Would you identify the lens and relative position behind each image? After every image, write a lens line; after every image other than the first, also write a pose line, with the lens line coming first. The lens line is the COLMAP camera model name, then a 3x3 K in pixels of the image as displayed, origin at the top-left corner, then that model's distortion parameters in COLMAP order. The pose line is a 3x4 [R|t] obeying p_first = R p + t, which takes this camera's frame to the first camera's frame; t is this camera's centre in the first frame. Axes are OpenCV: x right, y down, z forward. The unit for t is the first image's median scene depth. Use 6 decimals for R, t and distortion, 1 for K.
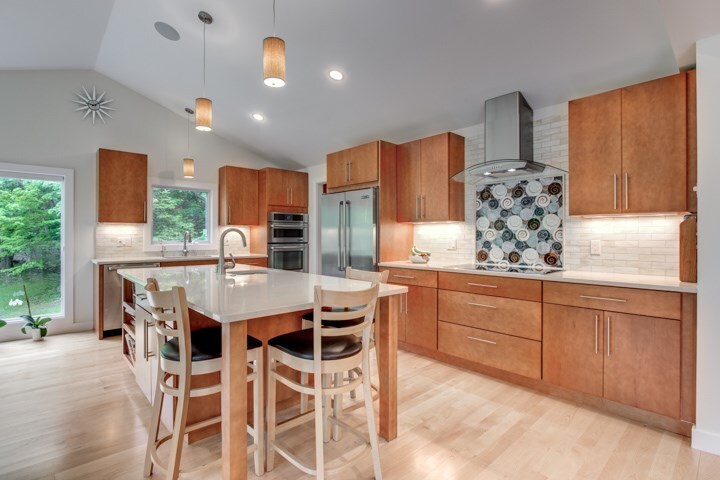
lens RADIAL K [[346.1, 0, 343.0], [0, 346.1, 236.6], [0, 0, 1]] dist [-0.002713, 0.000063]
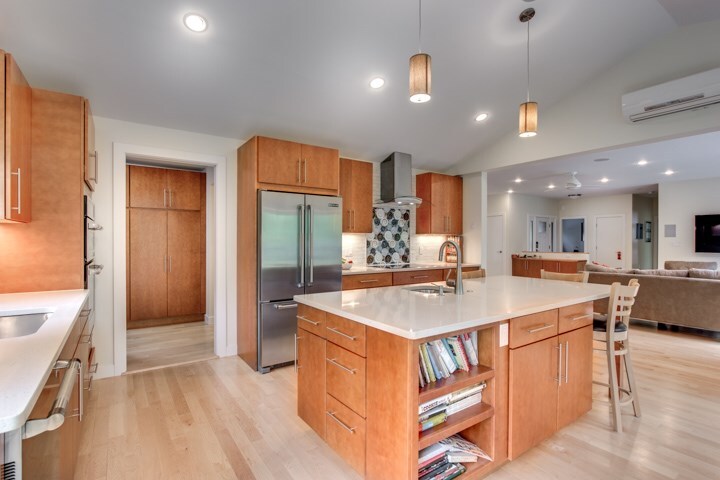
lens RADIAL K [[349.1, 0, 358.6], [0, 349.1, 240.8], [0, 0, 1]] dist [-0.003661, 0.000626]
pose [[0.119564, -0.000994, 0.992826, -0.985104], [-0.001560, 0.999998, 0.001189, -0.018913], [-0.992825, -0.001691, 0.119562, 0.904361]]
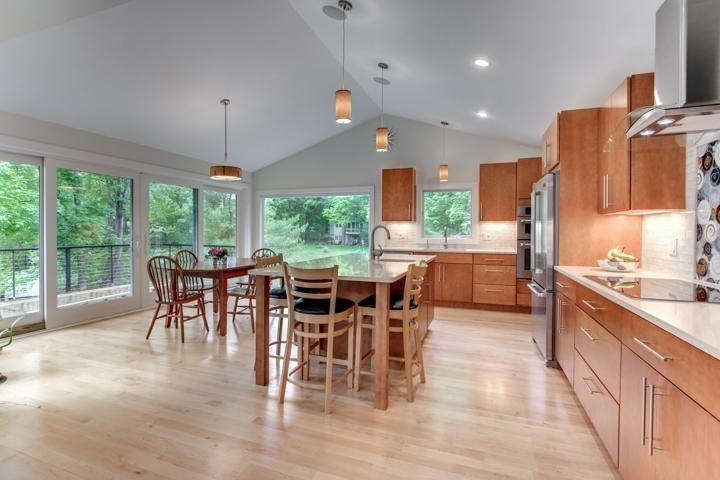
lens RADIAL K [[361.8, 0, 354.3], [0, 361.8, 233.7], [0, 0, 1]] dist [-0.007888, -0.000393]
pose [[0.486872, 0.010837, -0.873406, 0.658445], [-0.007238, 0.999939, 0.008372, -0.002518], [0.873443, 0.002246, 0.486921, 0.206045]]
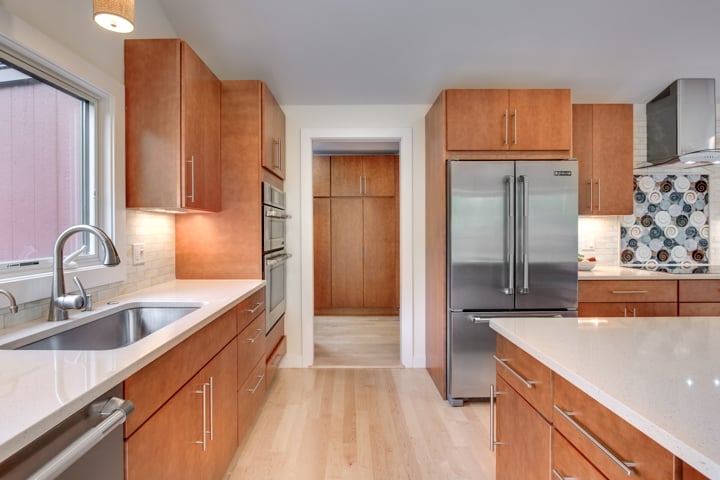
lens RADIAL K [[351.1, 0, 350.6], [0, 351.1, 232.5], [0, 0, 1]] dist [-0.005839, -0.000665]
pose [[0.664026, -0.010973, 0.747629, -0.742111], [0.005980, 0.999938, 0.009365, -0.016409], [-0.747685, -0.001748, 0.664051, 0.959534]]
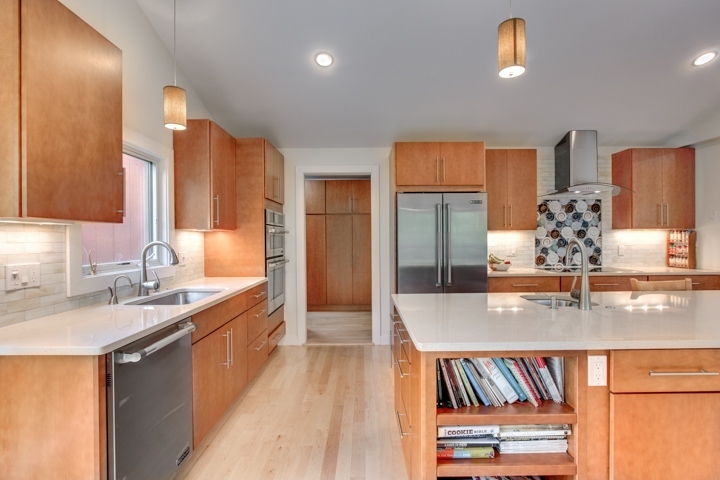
lens RADIAL K [[346.5, 0, 365.9], [0, 346.5, 241.0], [0, 0, 1]] dist [-0.001218, 0.000212]
pose [[0.657492, -0.011864, 0.753368, -0.890153], [0.009853, 0.999926, 0.007147, -0.024470], [-0.753397, 0.002724, 0.657560, 0.691707]]
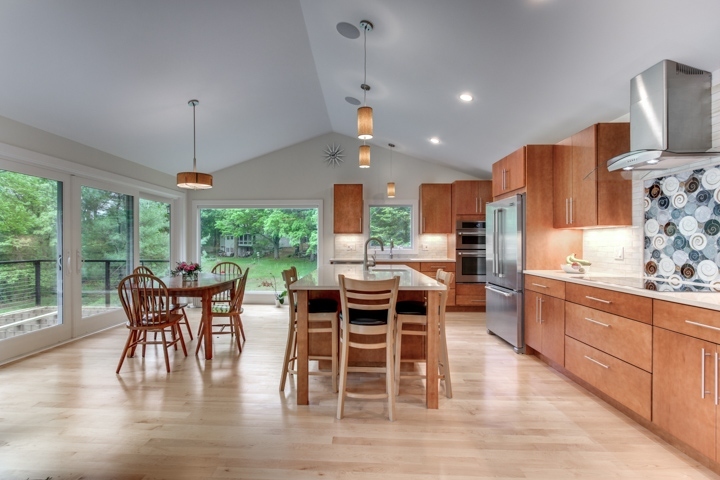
lens RADIAL K [[342.2, 0, 355.9], [0, 342.2, 242.8], [0, 0, 1]] dist [-0.010682, 0.001438]
pose [[0.740779, 0.000453, -0.671749, 0.435490], [-0.000630, 1.000000, -0.000020, -0.002140], [0.671749, 0.000439, 0.740779, -0.040713]]
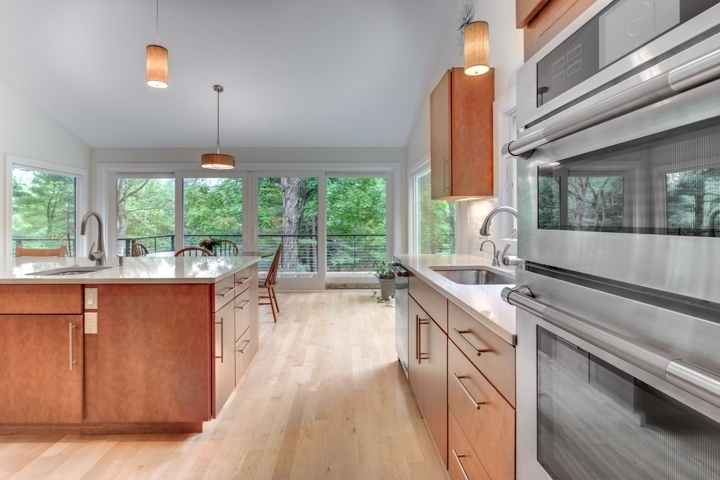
lens RADIAL K [[364.8, 0, 355.2], [0, 364.8, 219.8], [0, 0, 1]] dist [-0.000945, 0.000146]
pose [[-0.636944, -0.000726, -0.770910, -0.048112], [0.001251, 0.999997, -0.001975, -0.001530], [0.770909, -0.002222, -0.636941, 1.627741]]
